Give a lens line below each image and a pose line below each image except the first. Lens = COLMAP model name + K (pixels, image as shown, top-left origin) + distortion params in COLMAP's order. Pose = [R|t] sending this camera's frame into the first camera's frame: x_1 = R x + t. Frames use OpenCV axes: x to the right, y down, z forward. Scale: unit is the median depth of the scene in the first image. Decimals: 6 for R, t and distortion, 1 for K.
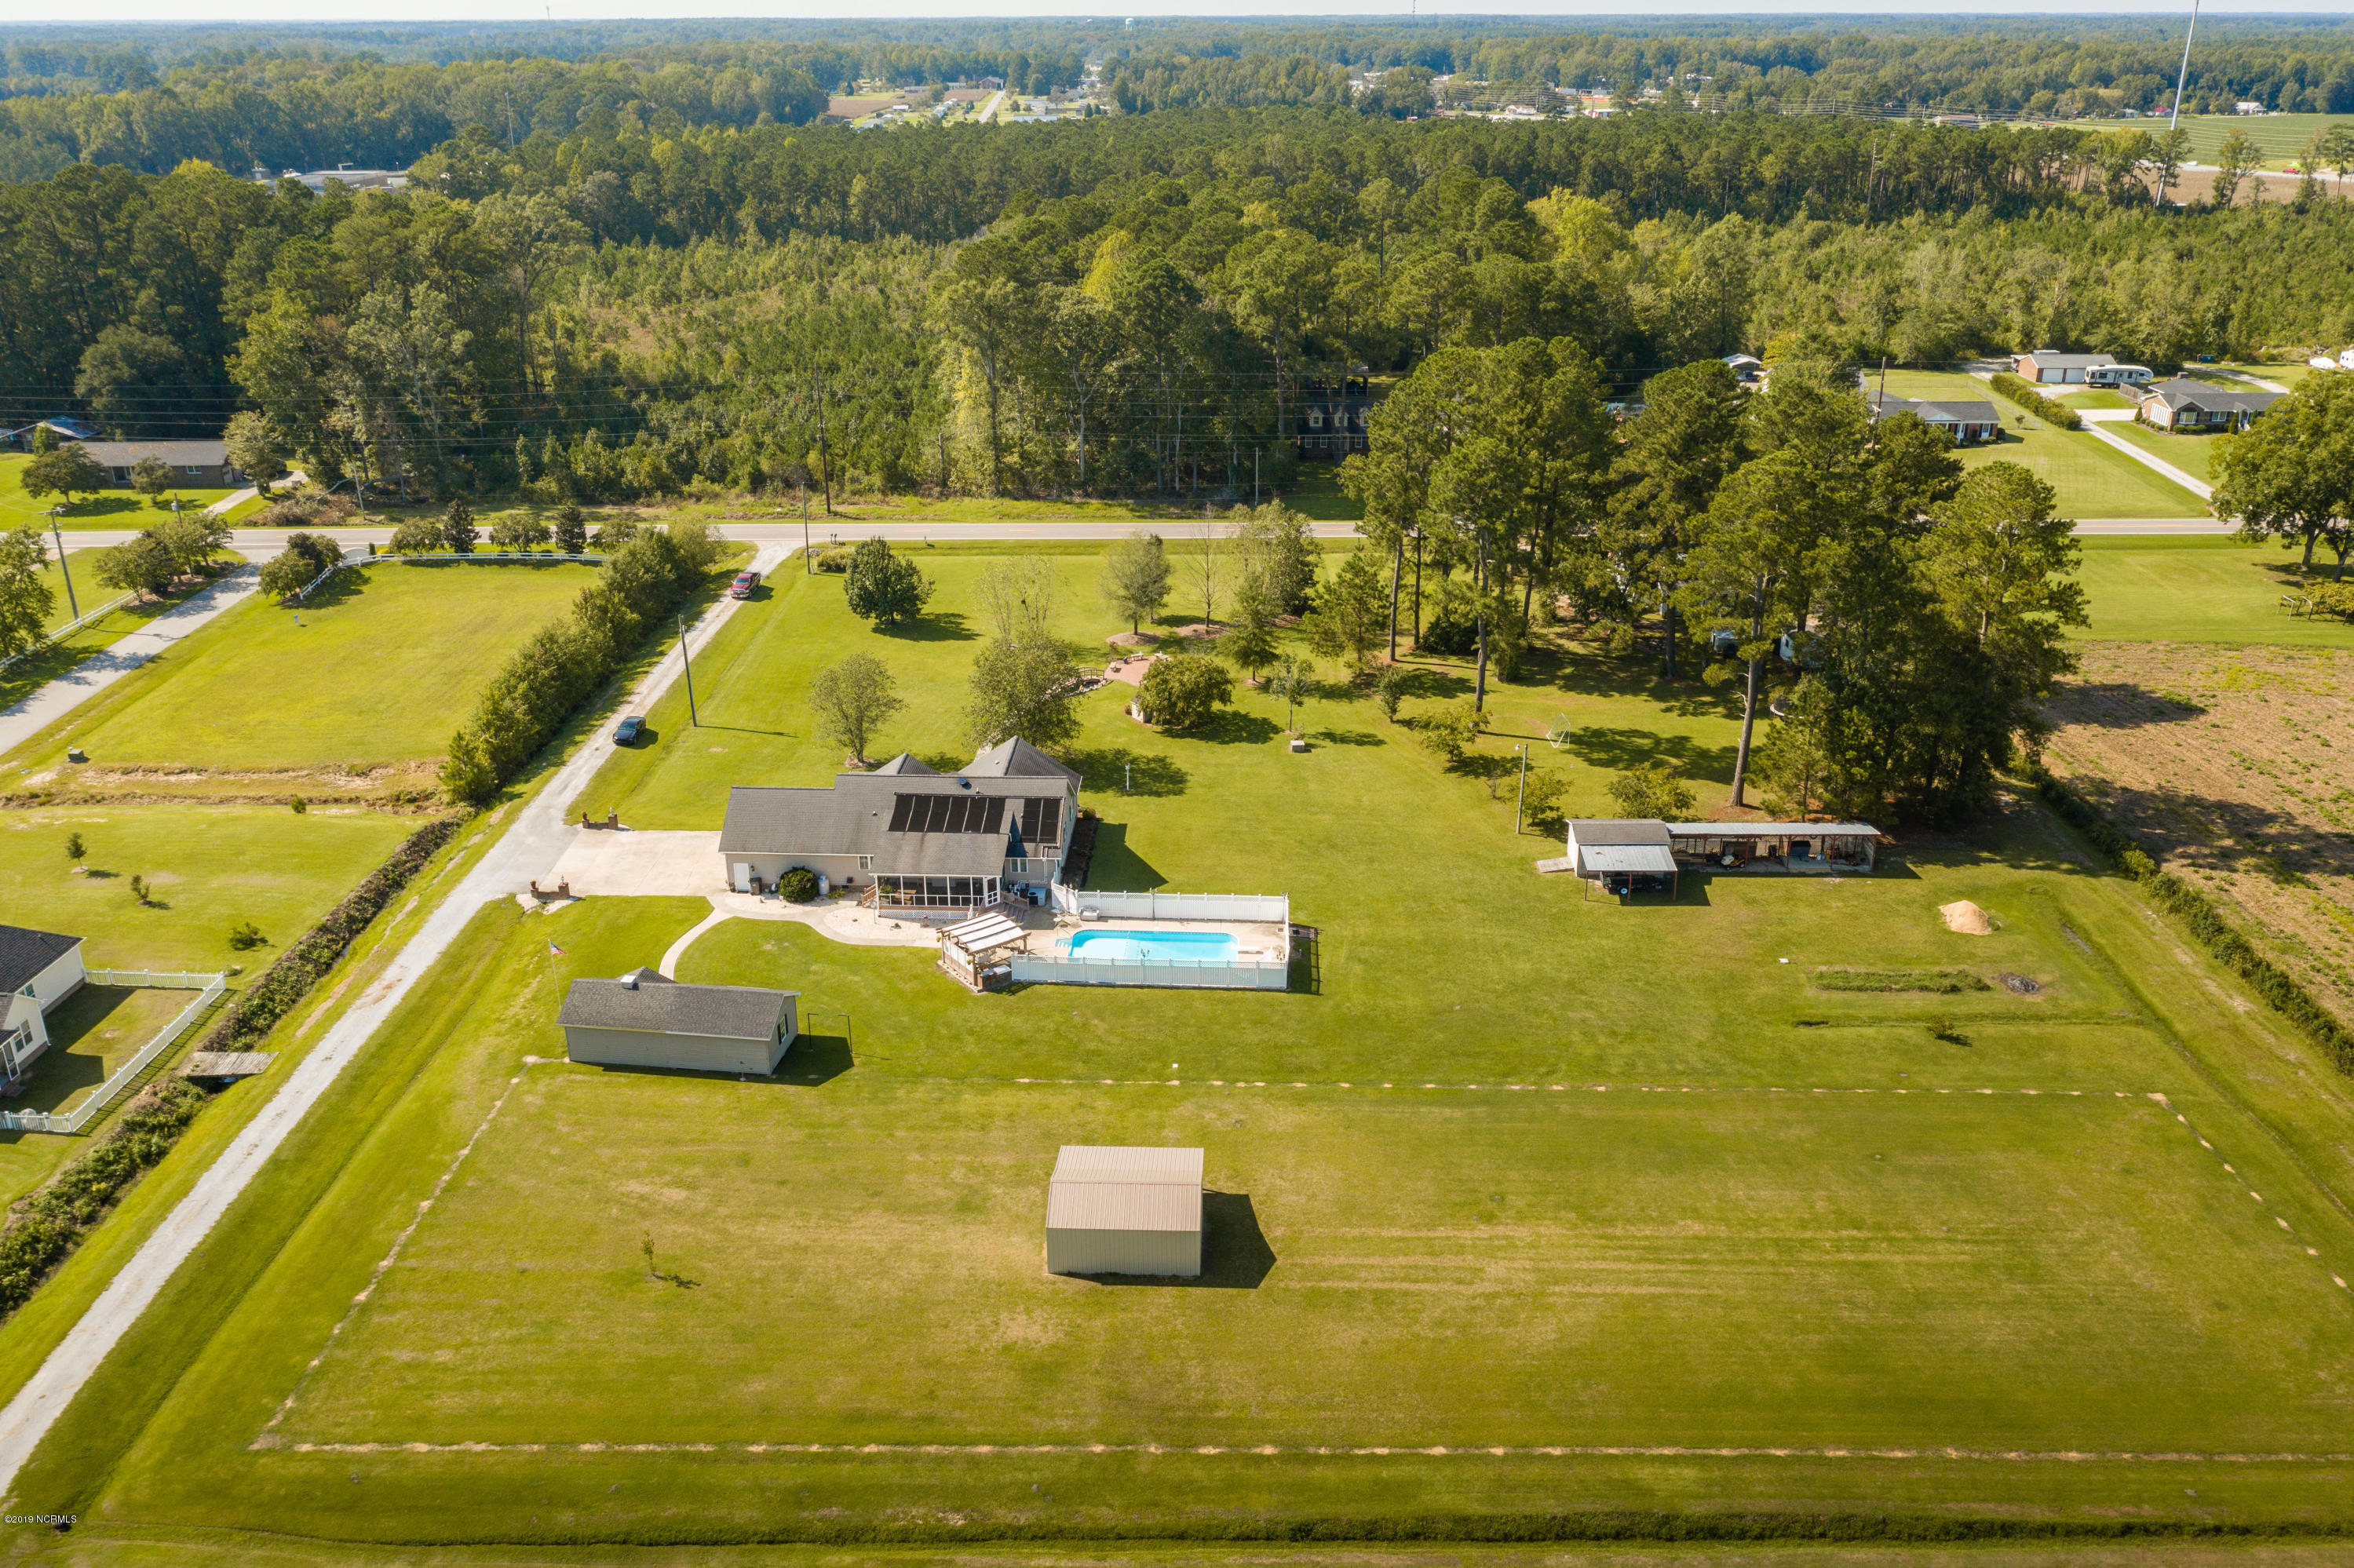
lens RADIAL K [[1884.5, 0, 1181.7], [0, 1884.5, 775.9], [0, 0, 1]] dist [-0.001389, -0.003106]
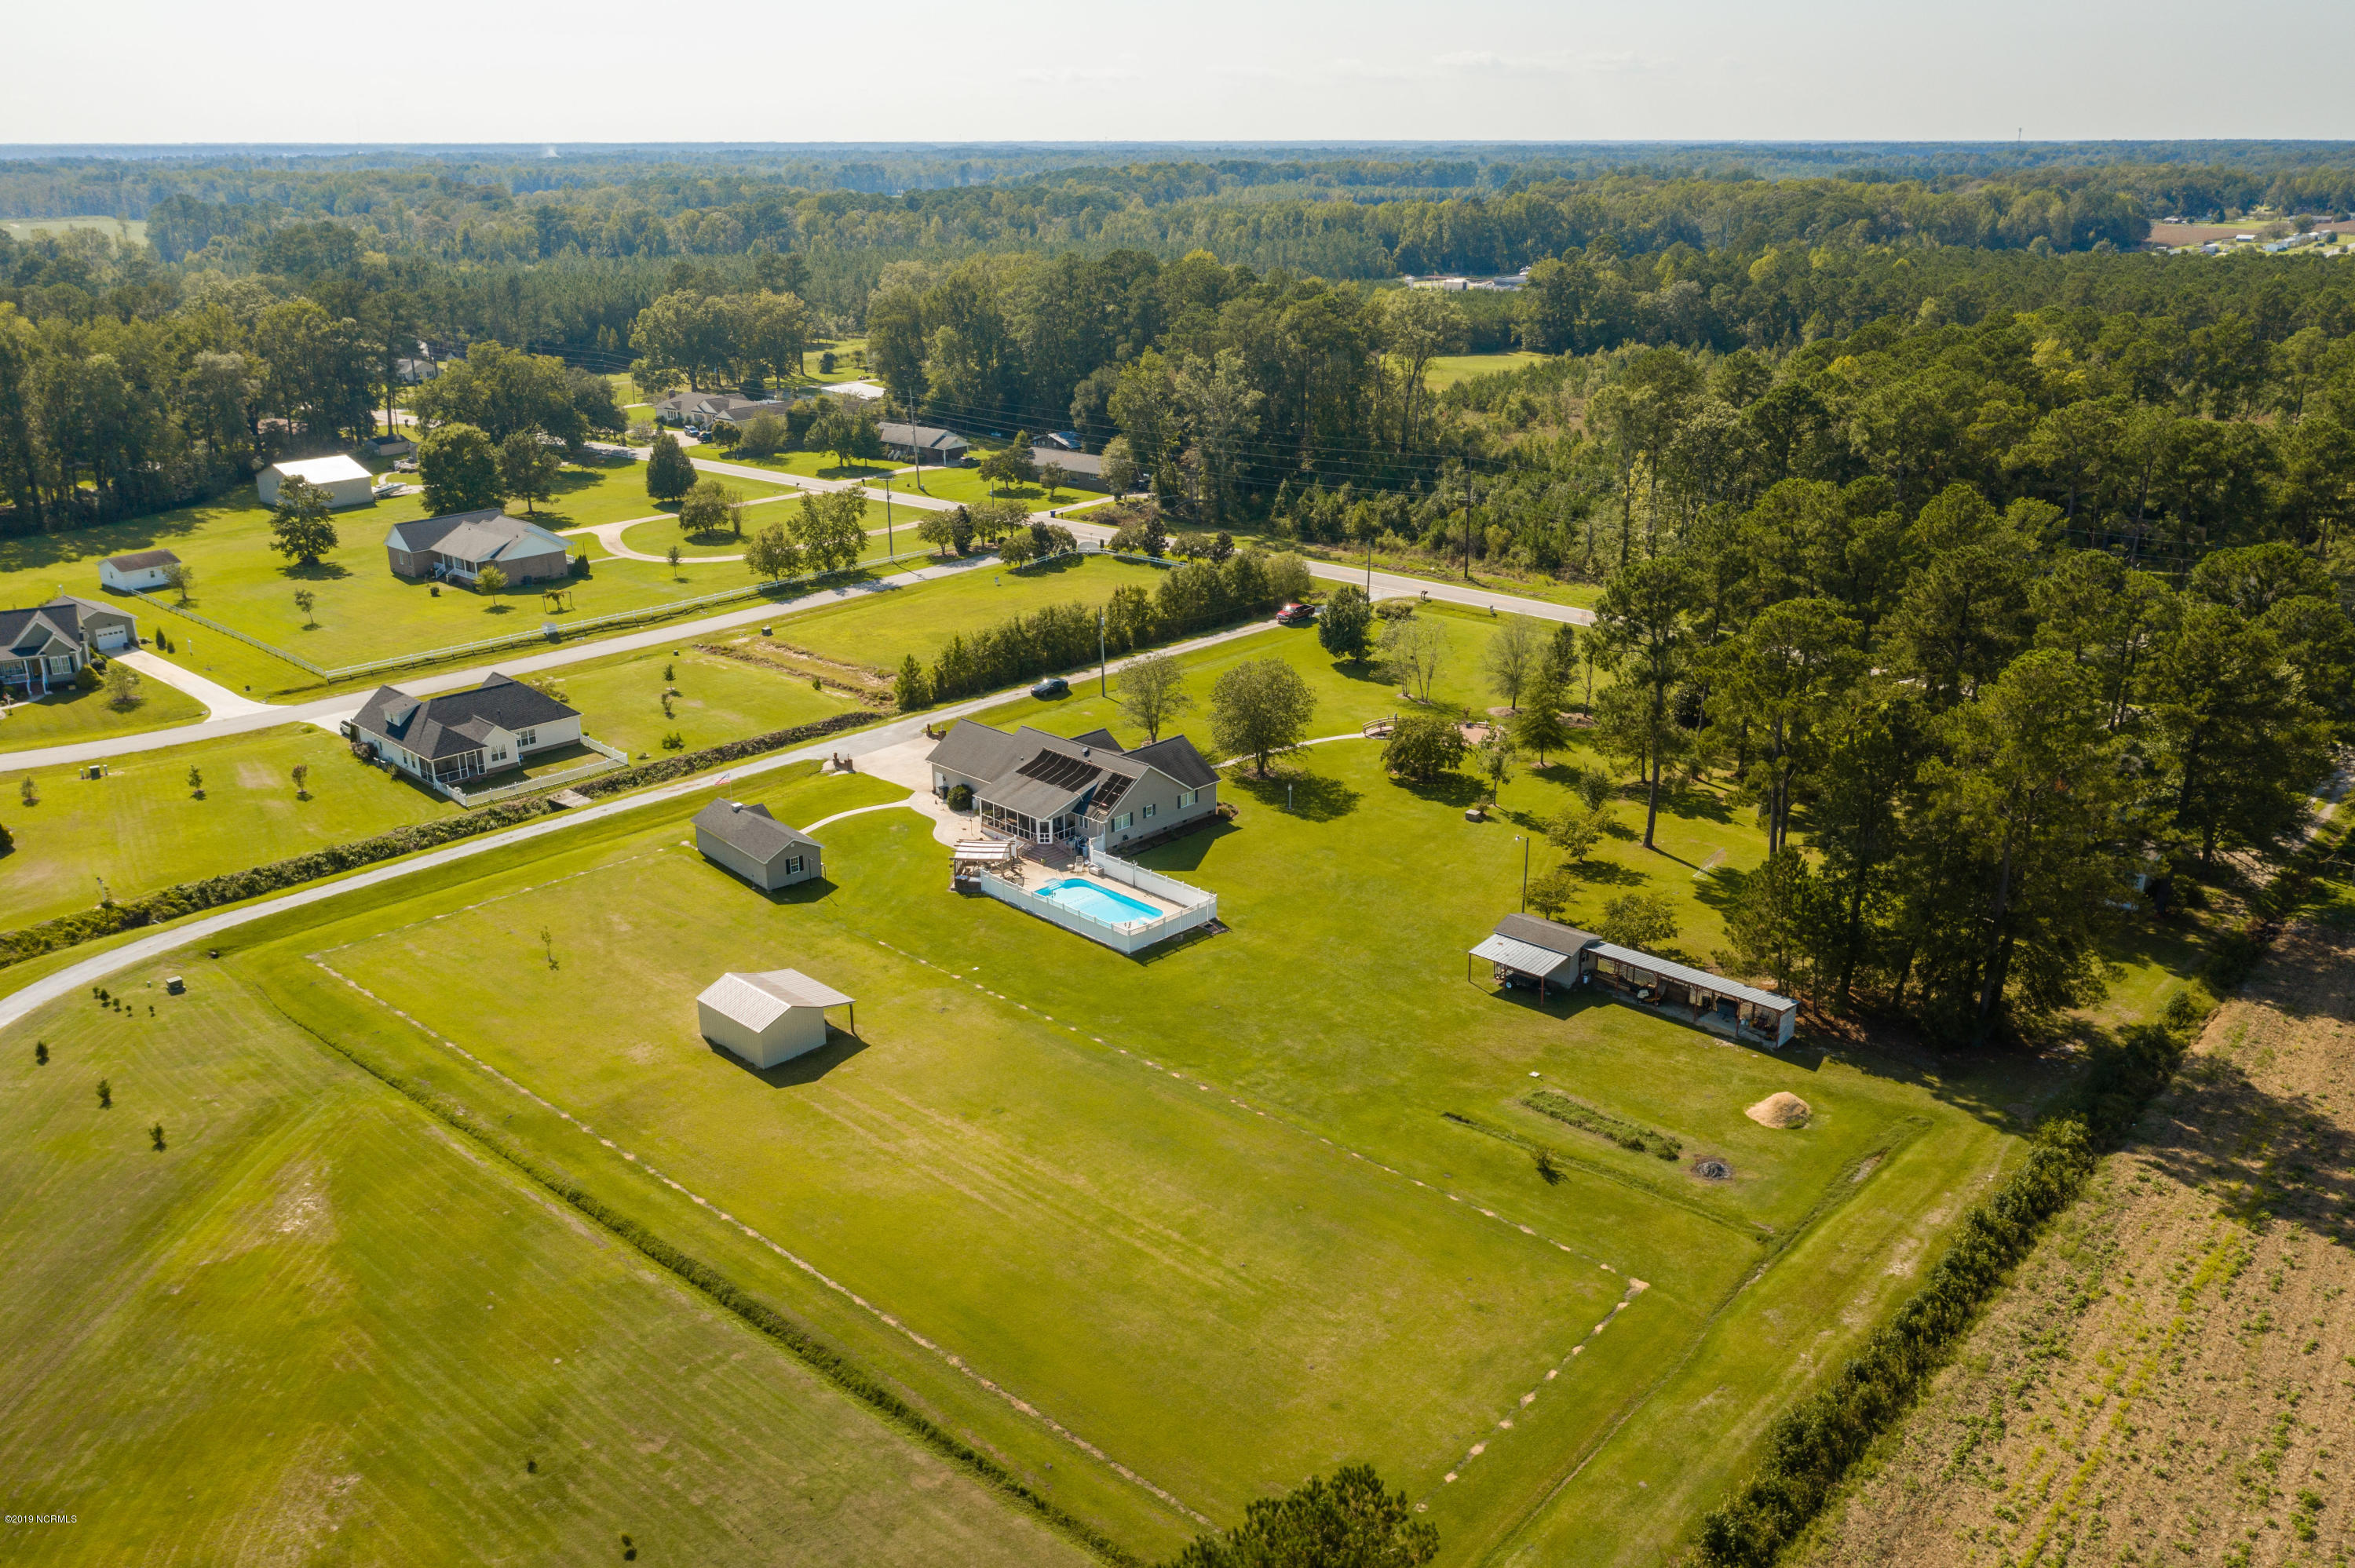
lens RADIAL K [[1849.9, 0, 1185.5], [0, 1849.9, 788.5], [0, 0, 1]] dist [-0.002306, 0.000127]
pose [[0.750491, 0.221524, -0.622648, 0.687797], [-0.249113, 0.967477, 0.043945, -0.042071], [0.612133, 0.122129, 0.781267, 0.087454]]
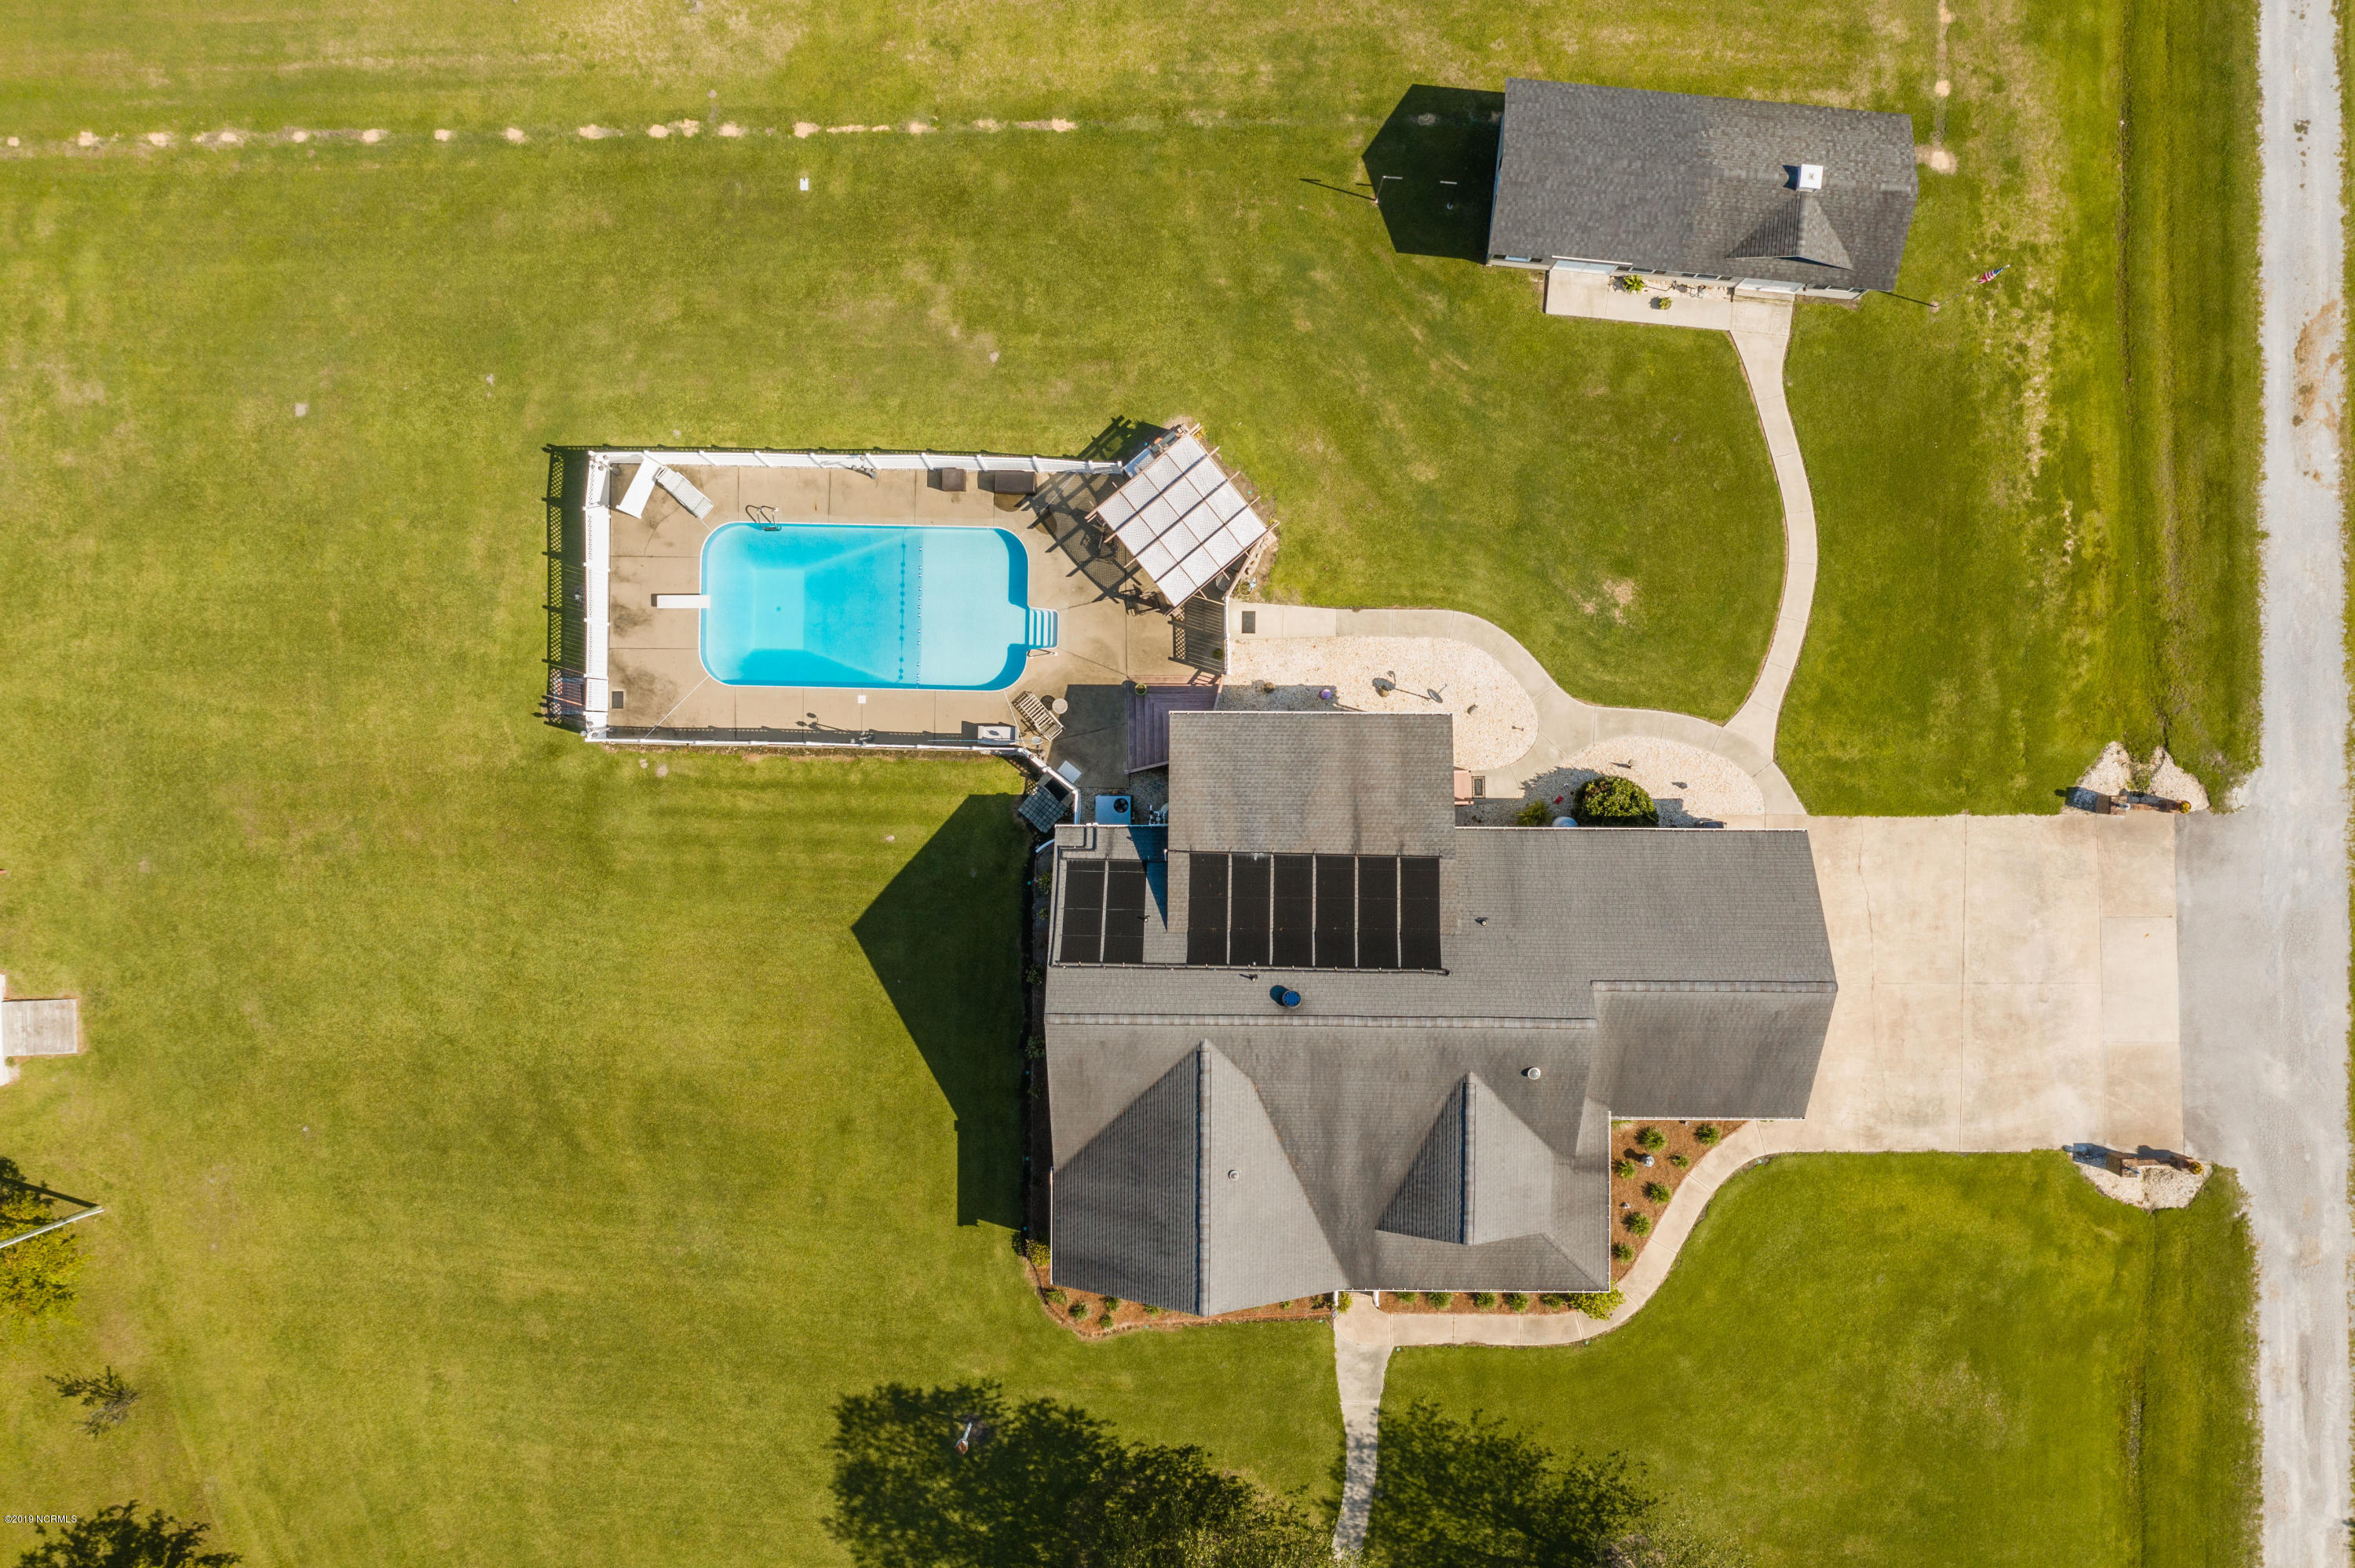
lens RADIAL K [[1849.9, 0, 1185.5], [0, 1849.9, 788.5], [0, 0, 1]] dist [-0.002306, 0.000127]
pose [[-0.999046, 0.039773, 0.018016, -0.099938], [0.001378, -0.383700, 0.923457, -0.356765], [0.043642, 0.922601, 0.383280, 0.782653]]
